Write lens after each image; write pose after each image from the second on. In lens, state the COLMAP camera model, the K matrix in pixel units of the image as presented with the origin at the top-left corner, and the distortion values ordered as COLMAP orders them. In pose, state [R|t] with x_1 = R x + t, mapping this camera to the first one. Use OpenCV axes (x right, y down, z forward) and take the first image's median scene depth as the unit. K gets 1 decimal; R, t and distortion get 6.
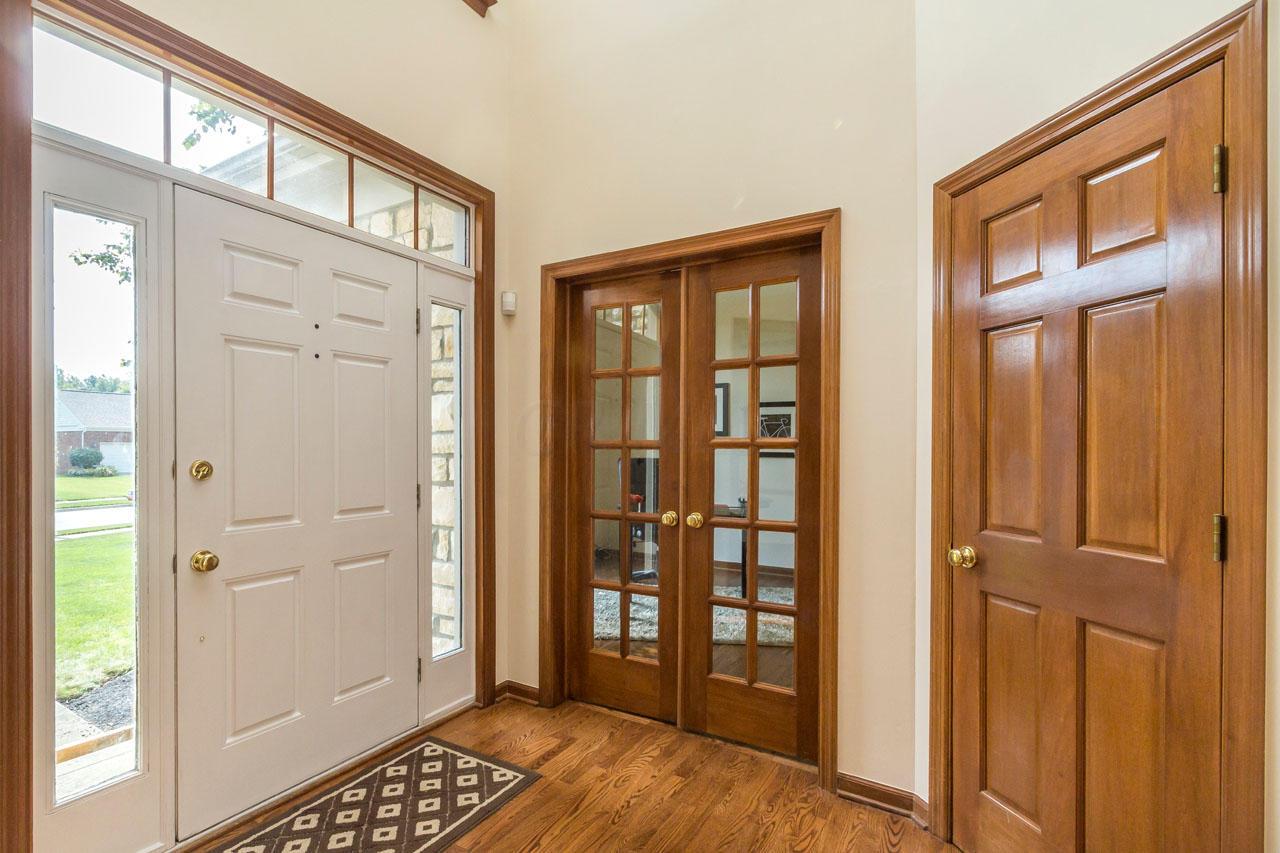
lens RADIAL K [[602.1, 0, 616.8], [0, 602.1, 455.9], [0, 0, 1]] dist [0.000264, -0.000328]
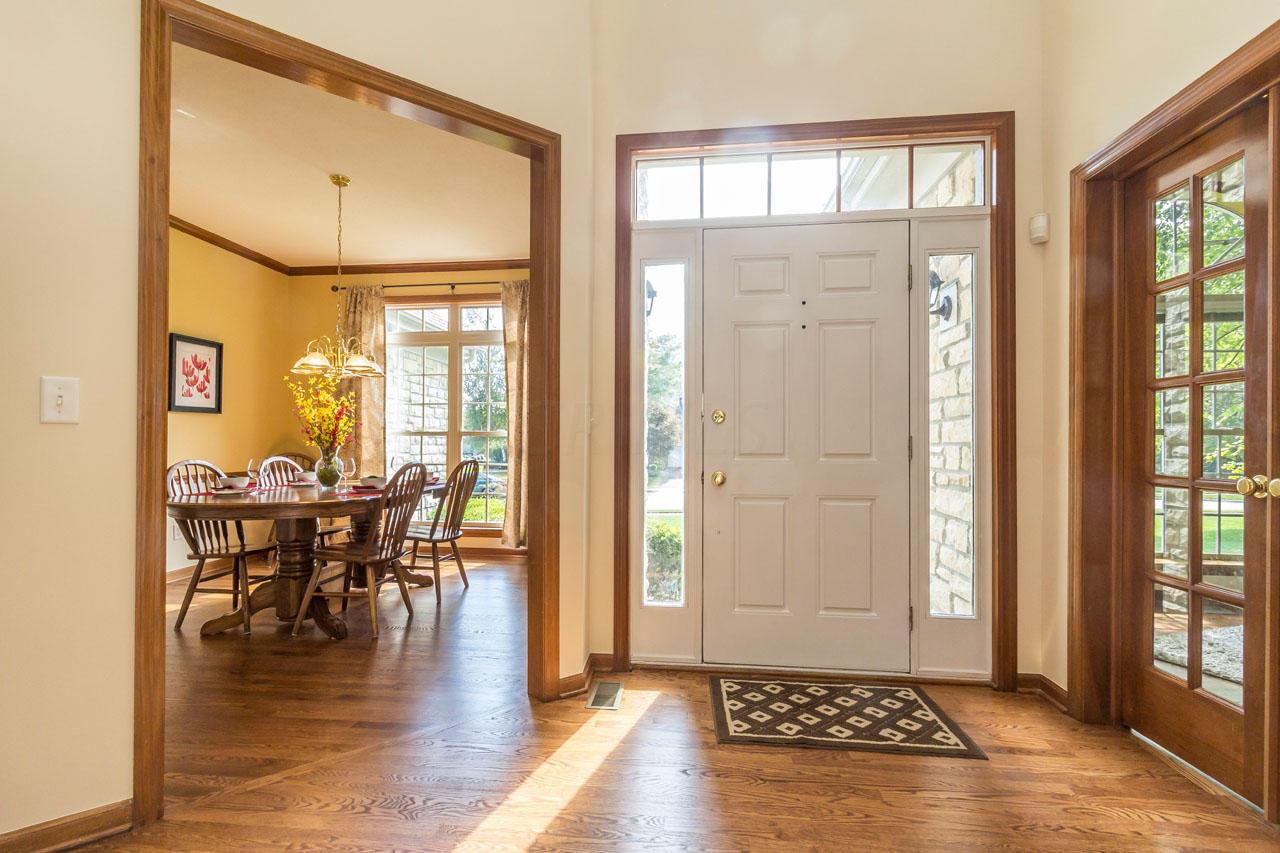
lens RADIAL K [[602.1, 0, 613.1], [0, 602.1, 447.7], [0, 0, 1]] dist [0.000264, -0.000328]
pose [[0.403277, 0.002309, -0.915075, 0.442182], [-0.017032, 0.999843, -0.004983, 0.088271], [0.914919, 0.017595, 0.403253, 0.133151]]
